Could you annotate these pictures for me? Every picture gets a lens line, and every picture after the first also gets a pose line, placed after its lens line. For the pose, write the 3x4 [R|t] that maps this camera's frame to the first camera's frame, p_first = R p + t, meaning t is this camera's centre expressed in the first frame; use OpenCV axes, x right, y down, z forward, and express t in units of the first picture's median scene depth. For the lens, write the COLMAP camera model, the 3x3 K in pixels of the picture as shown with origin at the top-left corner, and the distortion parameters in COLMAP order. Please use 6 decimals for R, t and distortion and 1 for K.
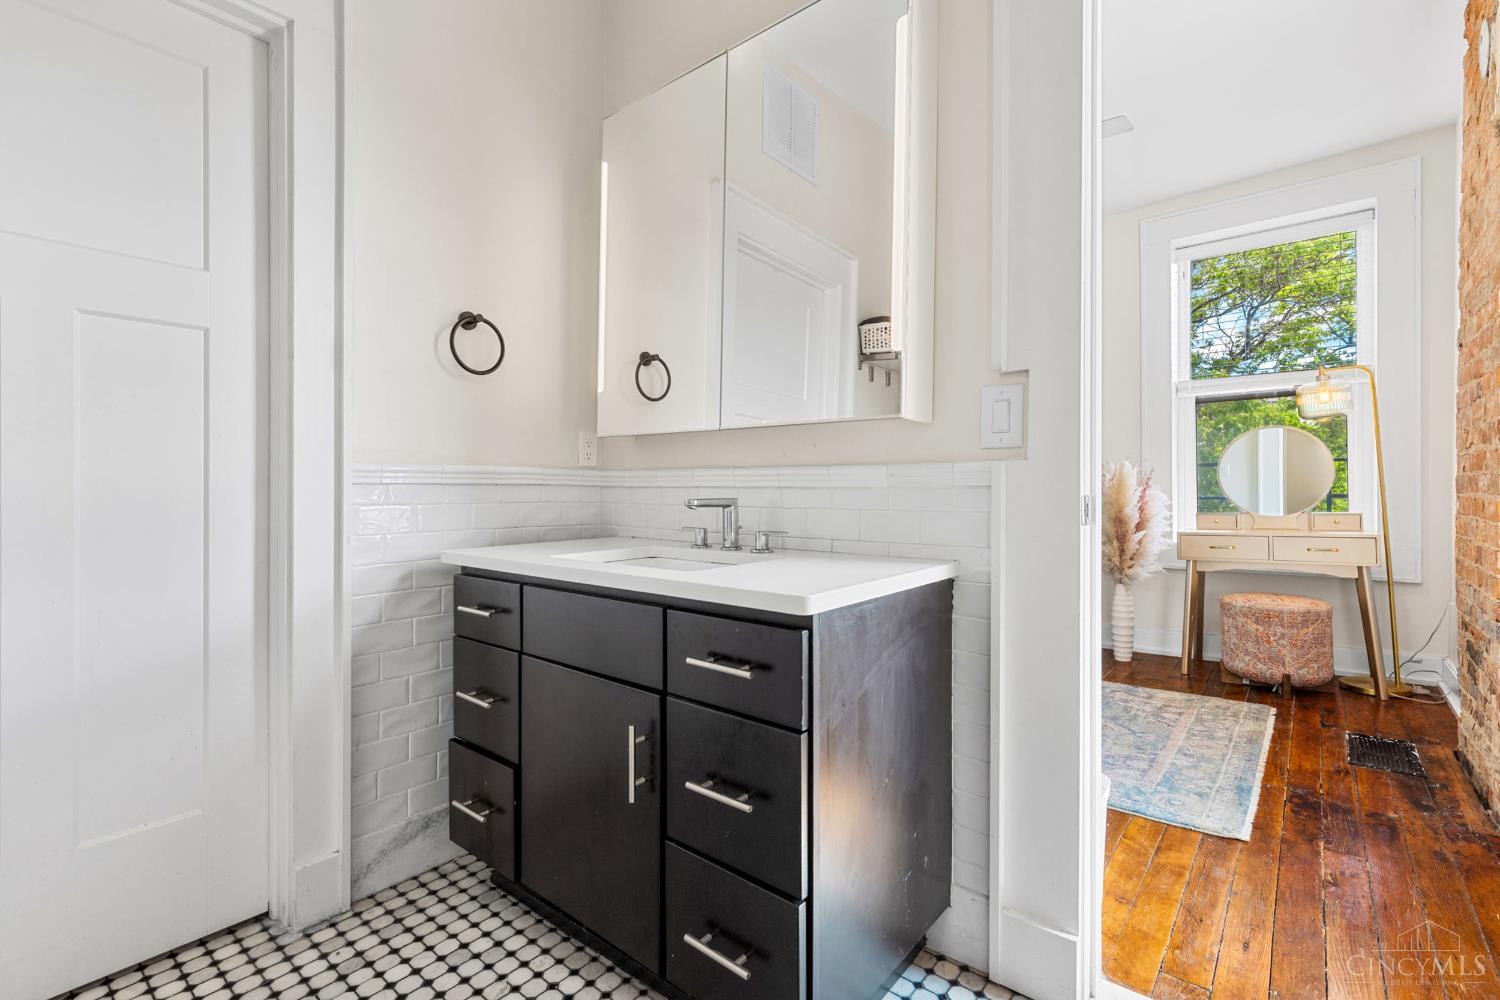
lens RADIAL K [[672.5, 0, 743.8], [0, 672.5, 489.4], [0, 0, 1]] dist [0.007461, -0.001748]
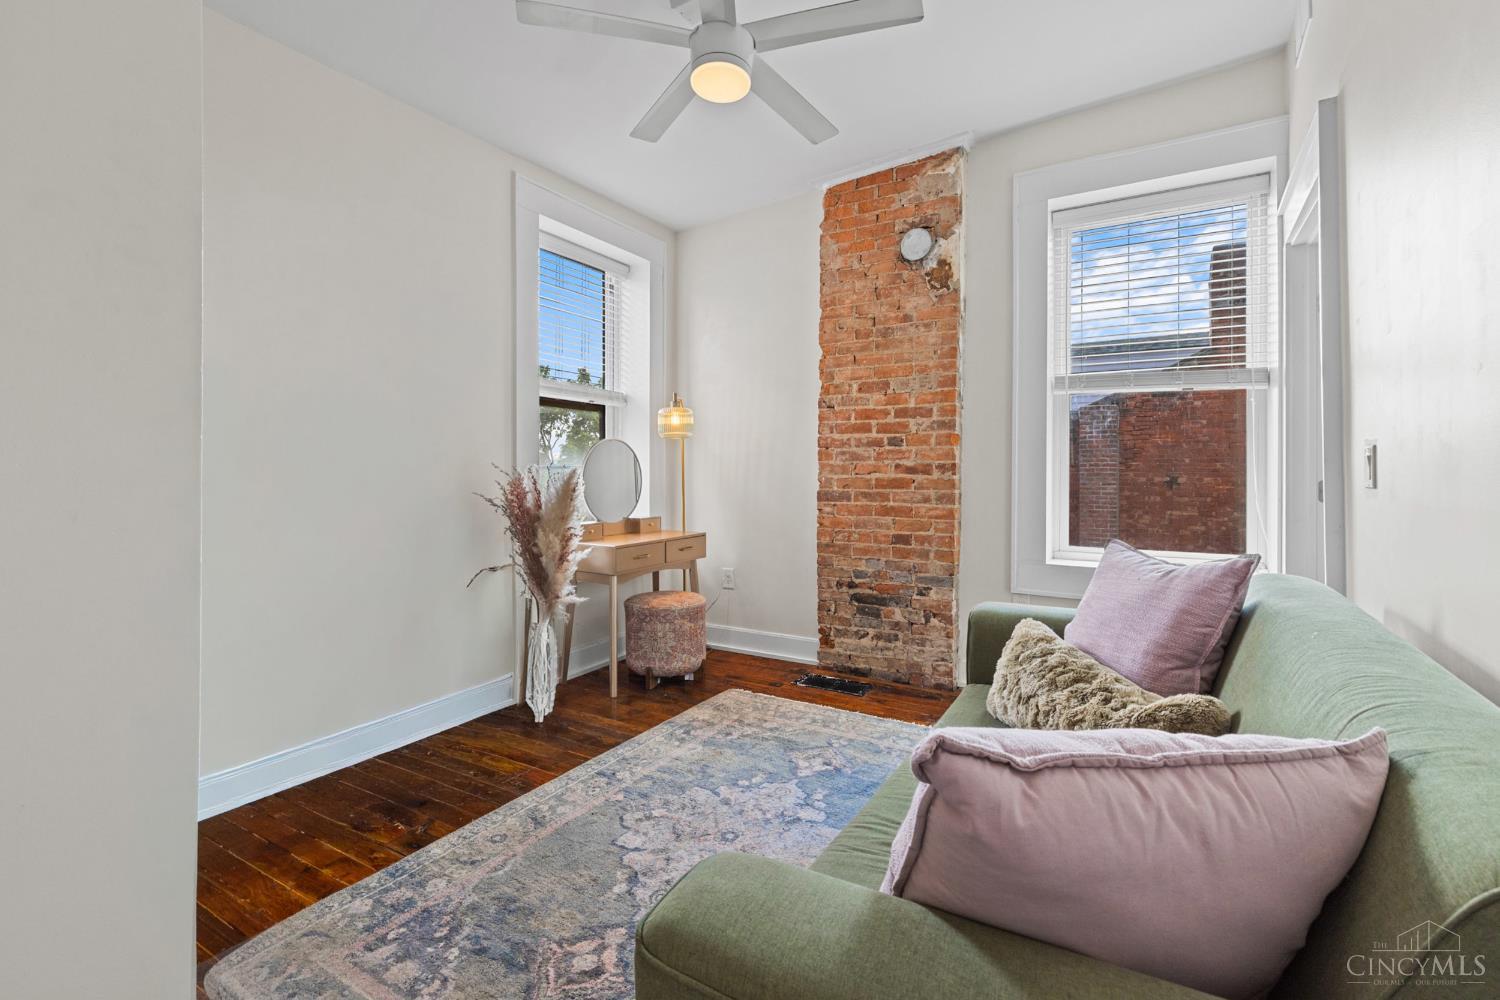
lens RADIAL K [[672.5, 0, 747.4], [0, 672.5, 488.2], [0, 0, 1]] dist [0.007461, -0.001748]
pose [[-0.152260, -0.010599, 0.988284, -0.323147], [-0.000600, 0.999943, 0.010632, -0.028905], [-0.988340, 0.001026, -0.152258, 1.056623]]
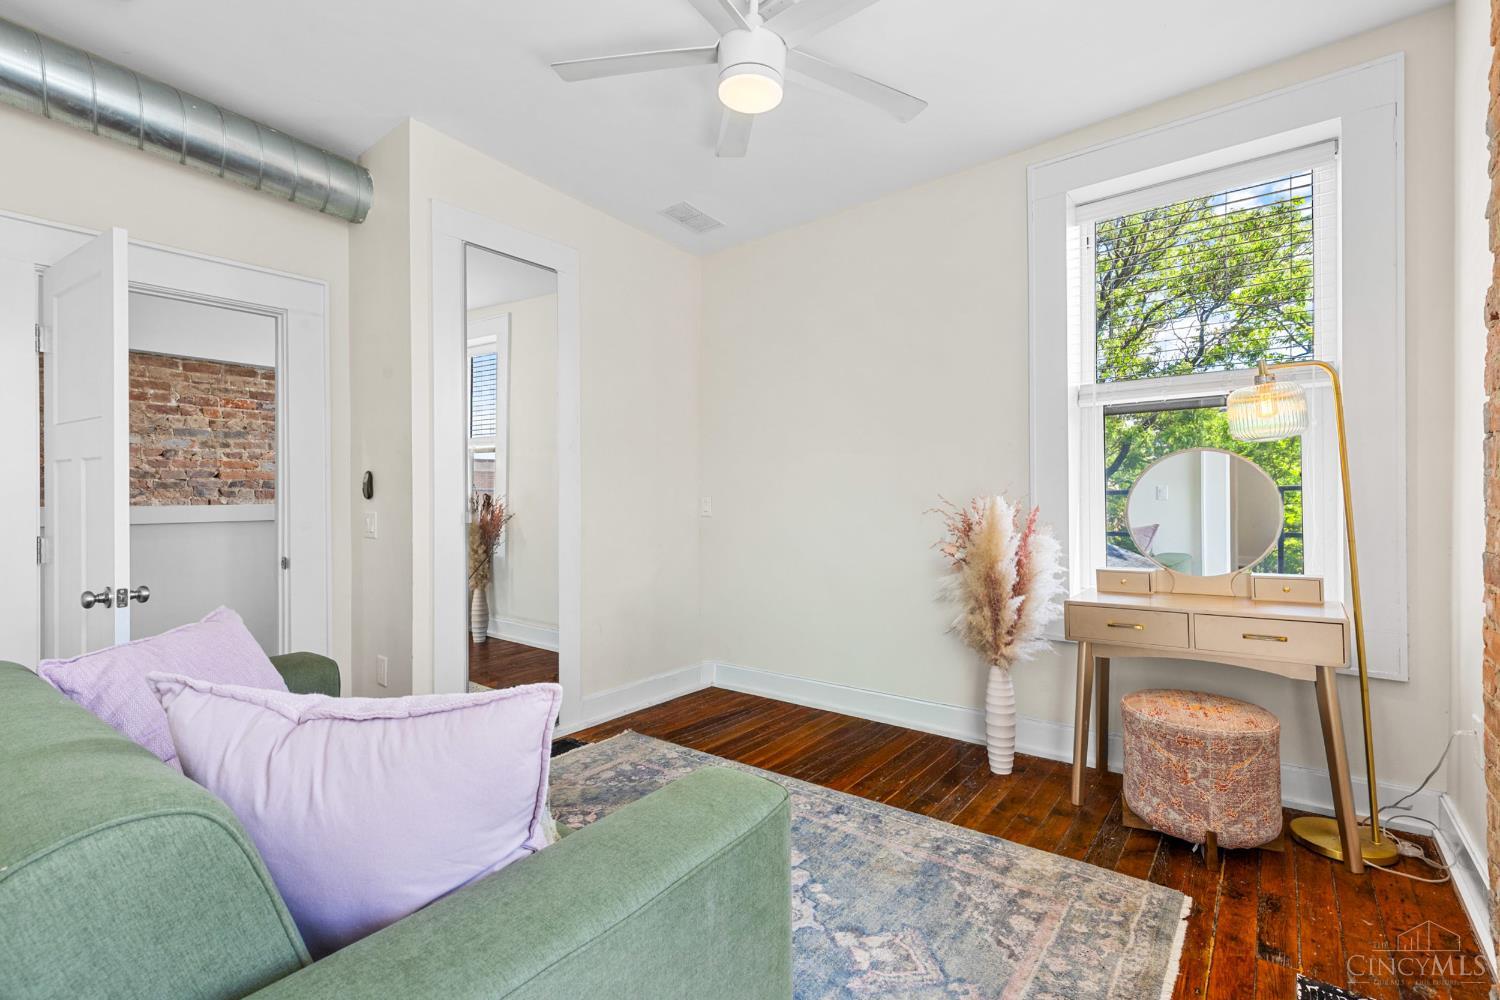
lens RADIAL K [[672.5, 0, 742.4], [0, 672.5, 493.6], [0, 0, 1]] dist [0.007461, -0.001748]
pose [[0.999494, 0.000077, 0.031798, 0.316851], [0.000022, 0.999995, -0.003113, -0.049505], [-0.031798, 0.003112, 0.999489, 0.346525]]
